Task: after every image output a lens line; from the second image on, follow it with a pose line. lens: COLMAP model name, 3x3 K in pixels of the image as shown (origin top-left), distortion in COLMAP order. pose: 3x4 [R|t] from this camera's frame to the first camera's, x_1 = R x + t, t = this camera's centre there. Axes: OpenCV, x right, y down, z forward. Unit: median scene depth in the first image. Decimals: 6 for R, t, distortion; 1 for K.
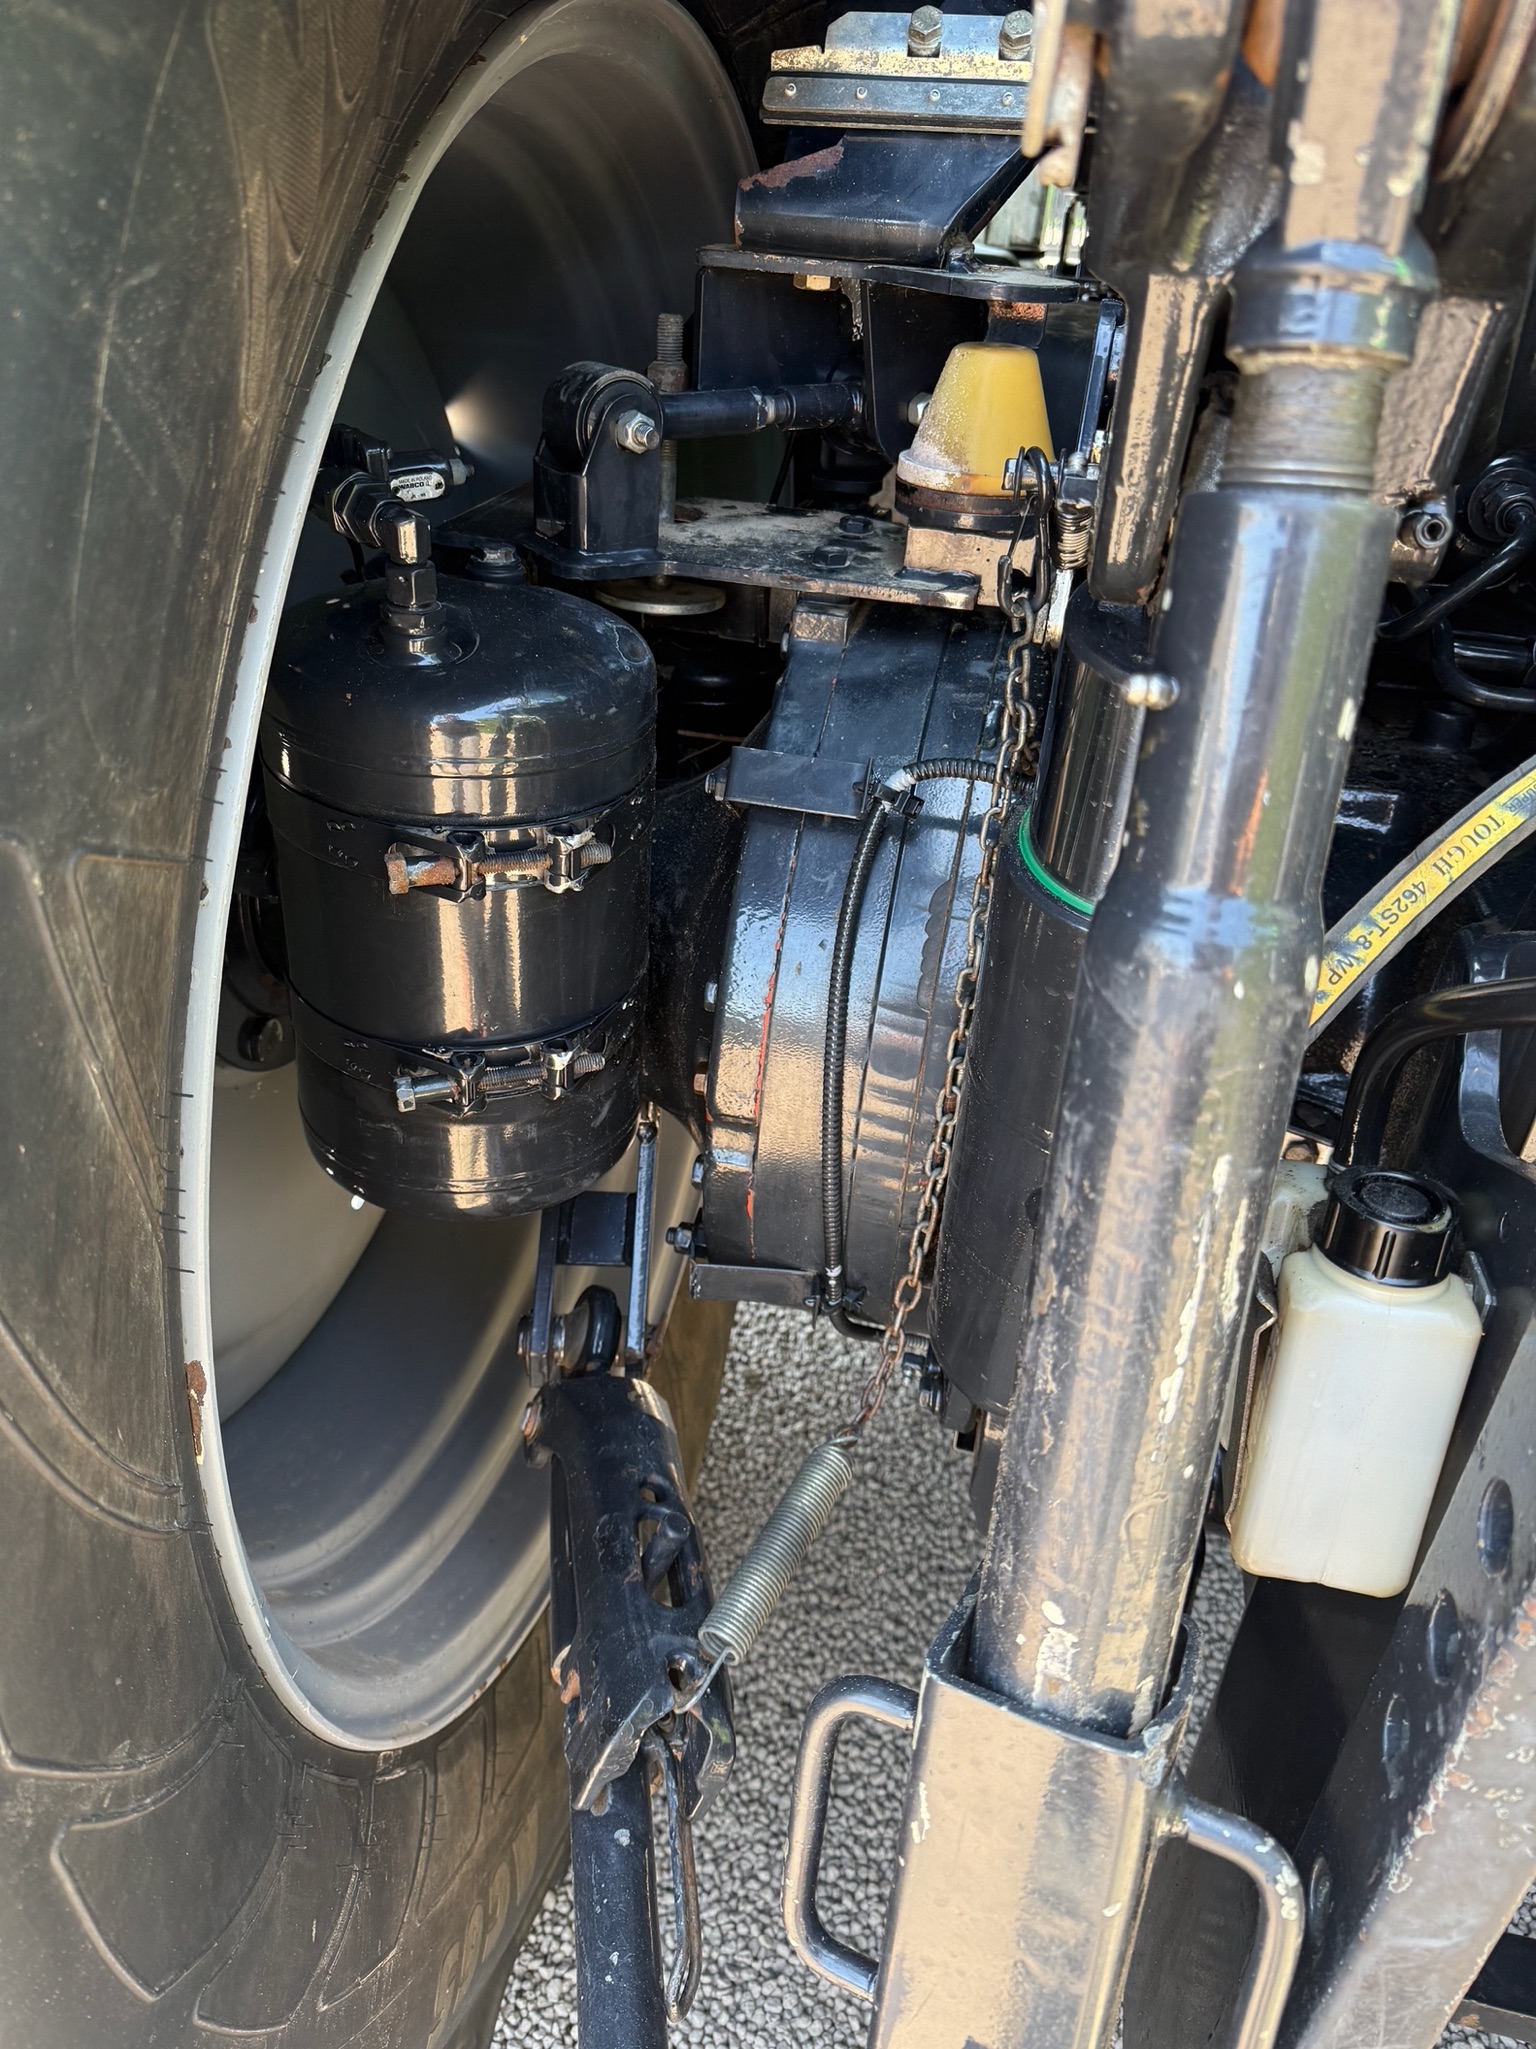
lens RADIAL K [[1438.9, 0, 757.4], [0, 1438.9, 1035.6], [0, 0, 1]] dist [0.046261, -0.055744]
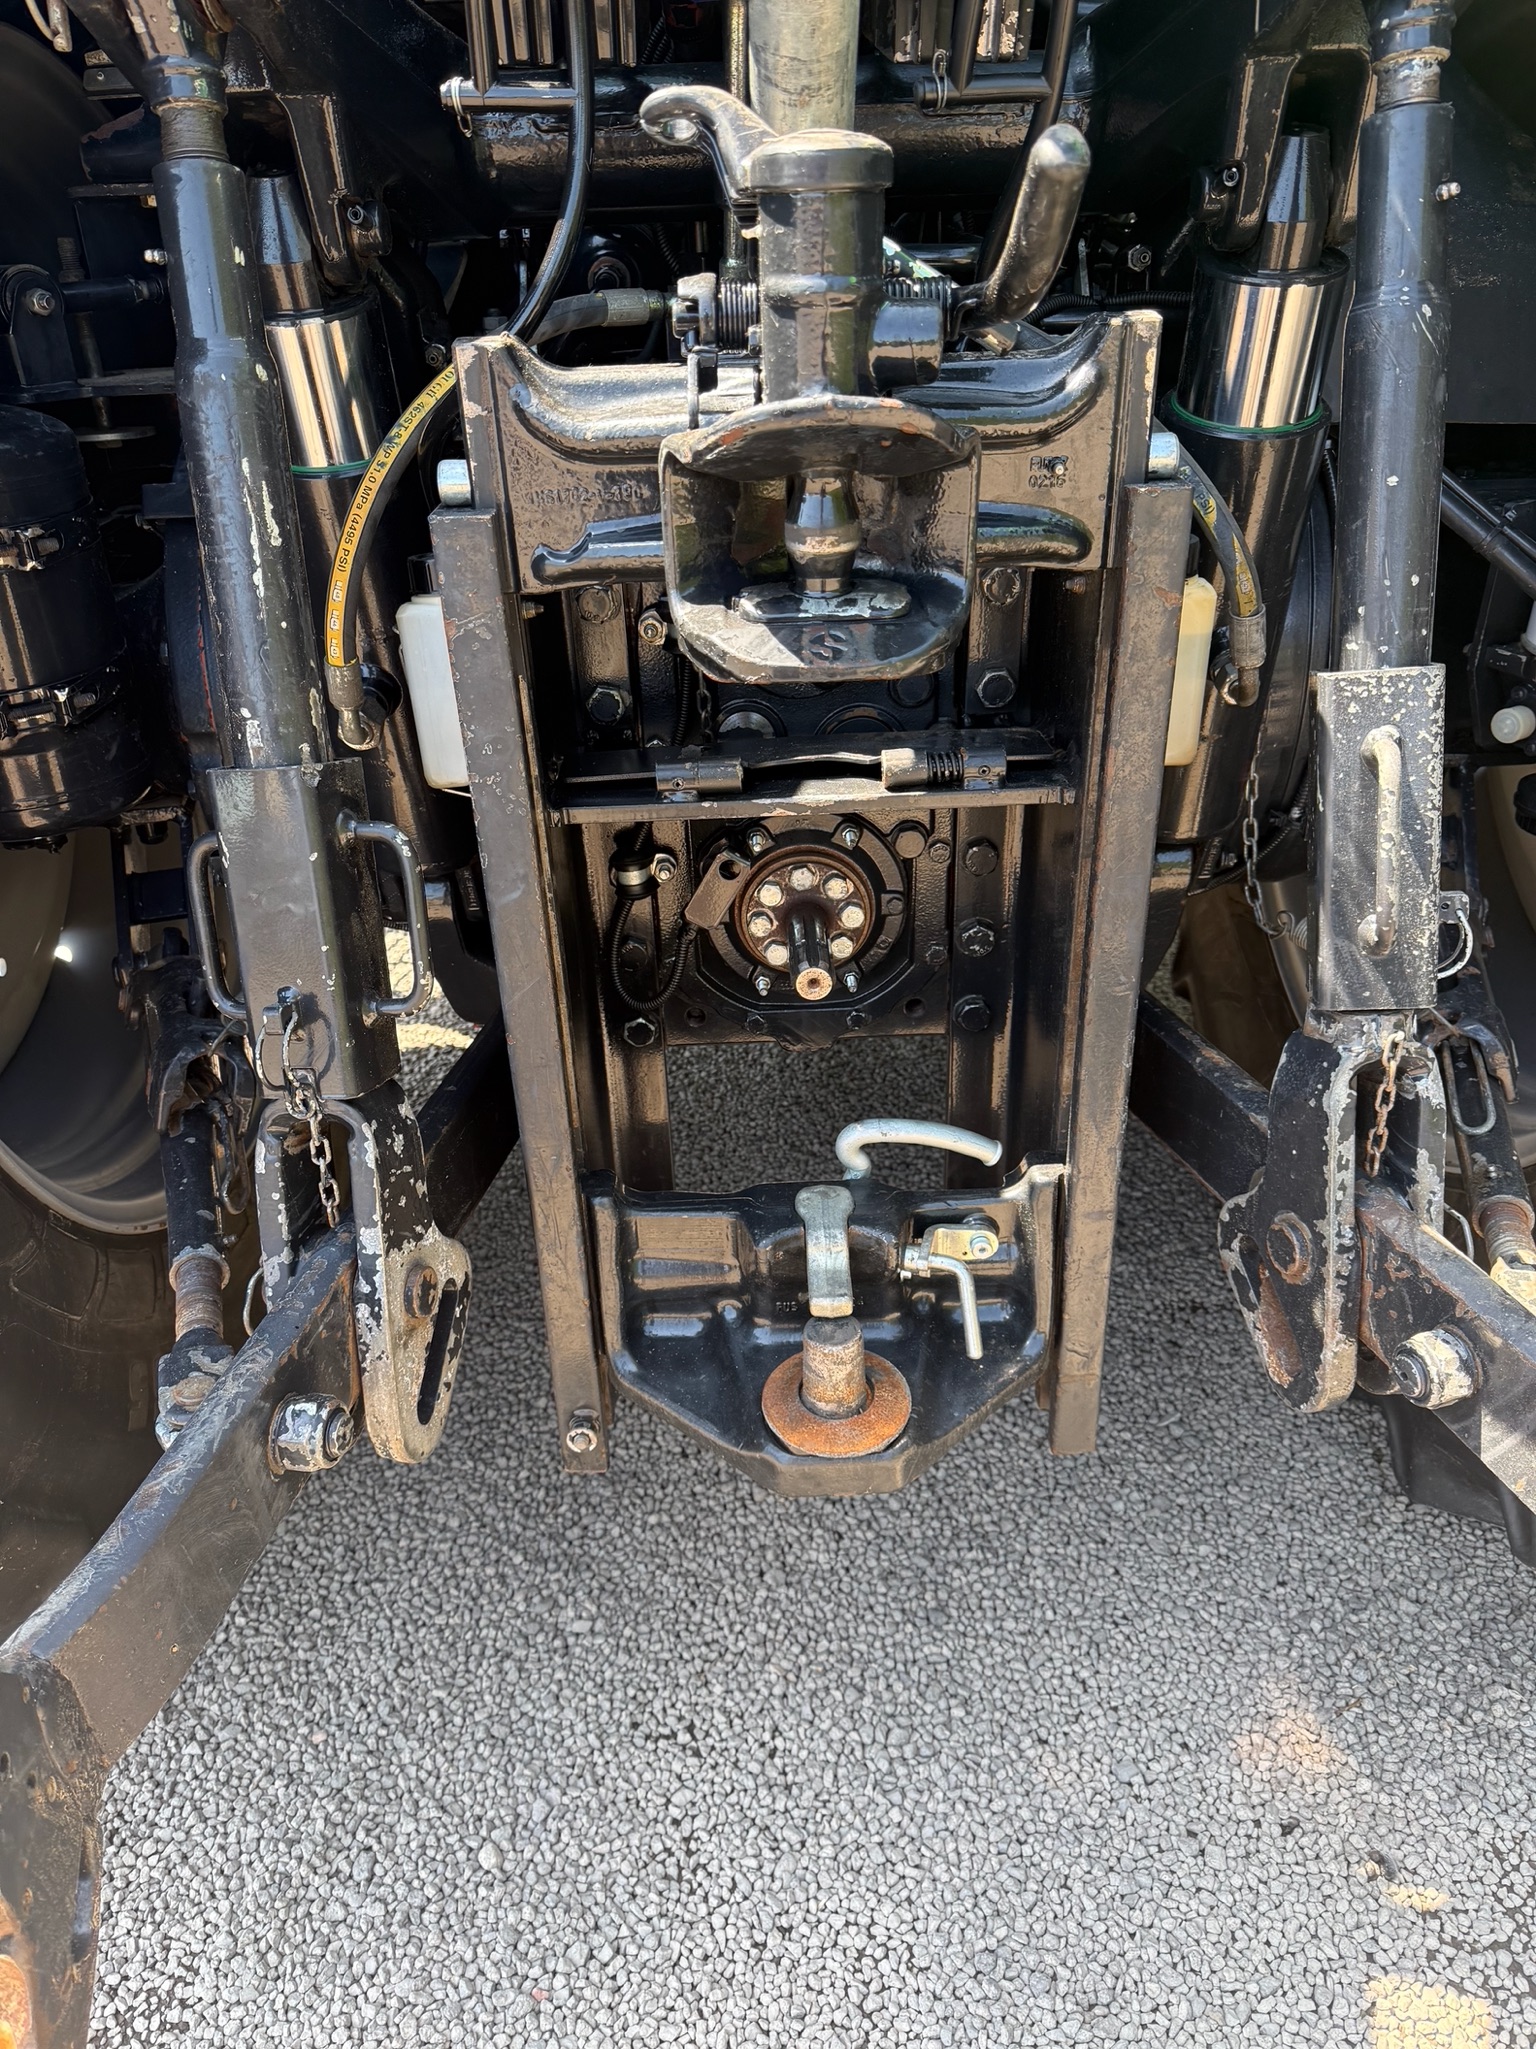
lens RADIAL K [[1438.9, 0, 772.9], [0, 1438.9, 1022.5], [0, 0, 1]] dist [0.046261, -0.055744]
pose [[0.963388, -0.203543, 0.174509, 0.267064], [0.209596, 0.977644, -0.016789, 0.575032], [-0.167190, 0.052751, 0.984512, -0.668709]]
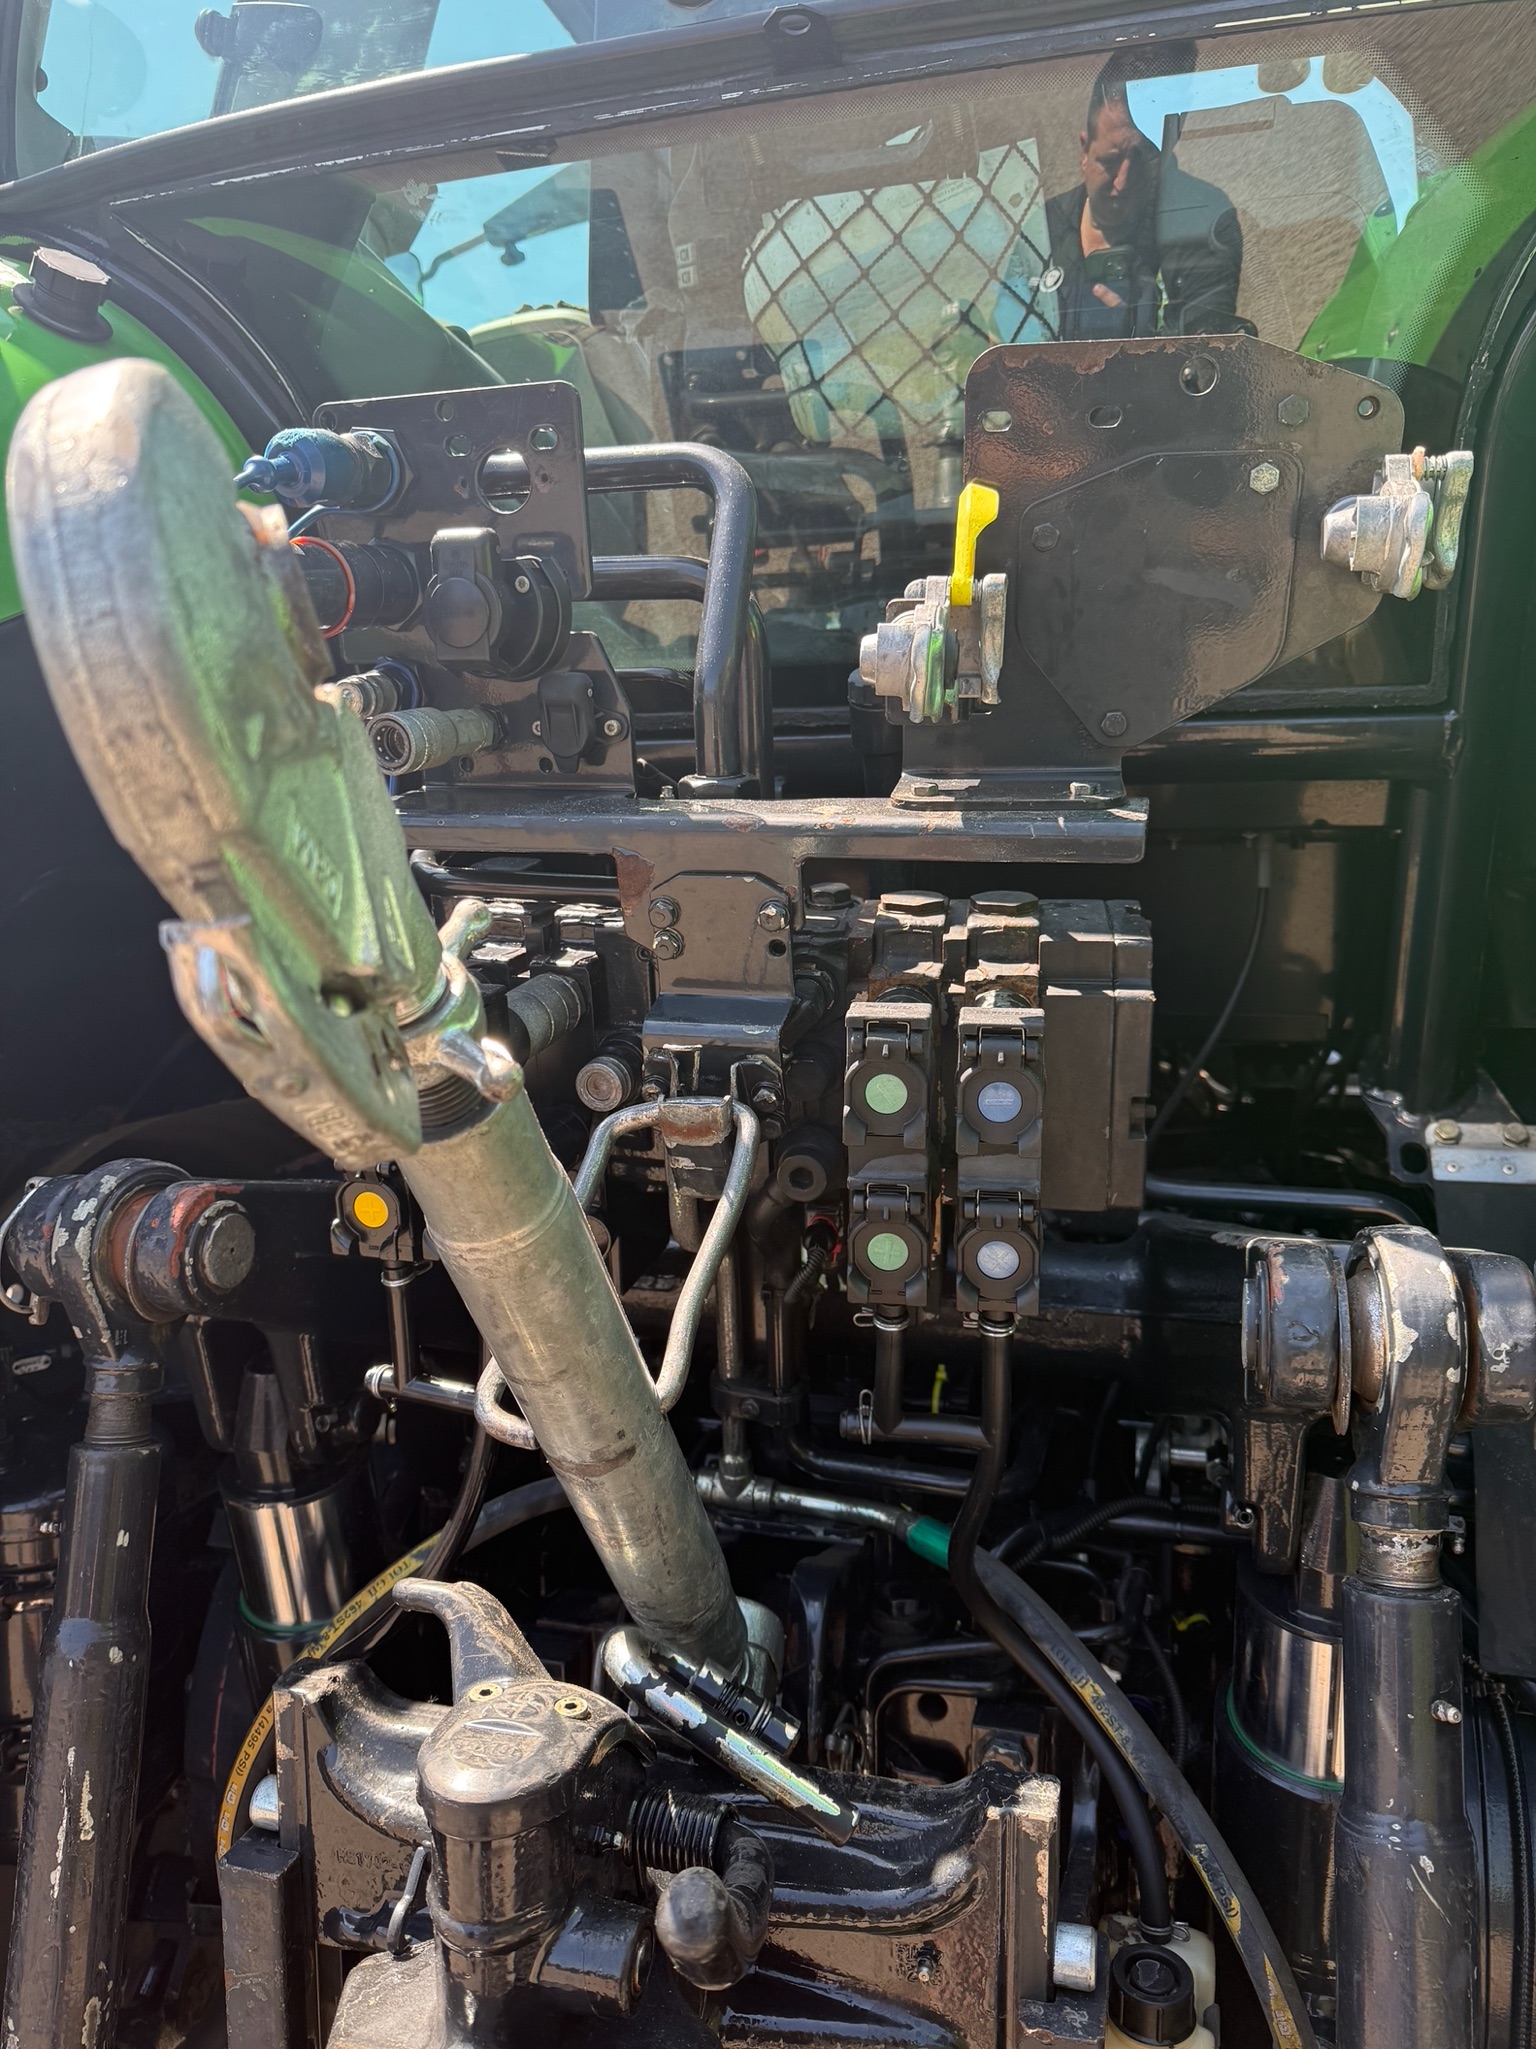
lens RADIAL K [[1438.9, 0, 780.7], [0, 1438.9, 1018.8], [0, 0, 1]] dist [0.046261, -0.055744]
pose [[0.996945, -0.058868, -0.051334, 0.763907], [0.030043, 0.895685, -0.443673, 0.047075], [0.072097, 0.440775, 0.894717, -0.663073]]
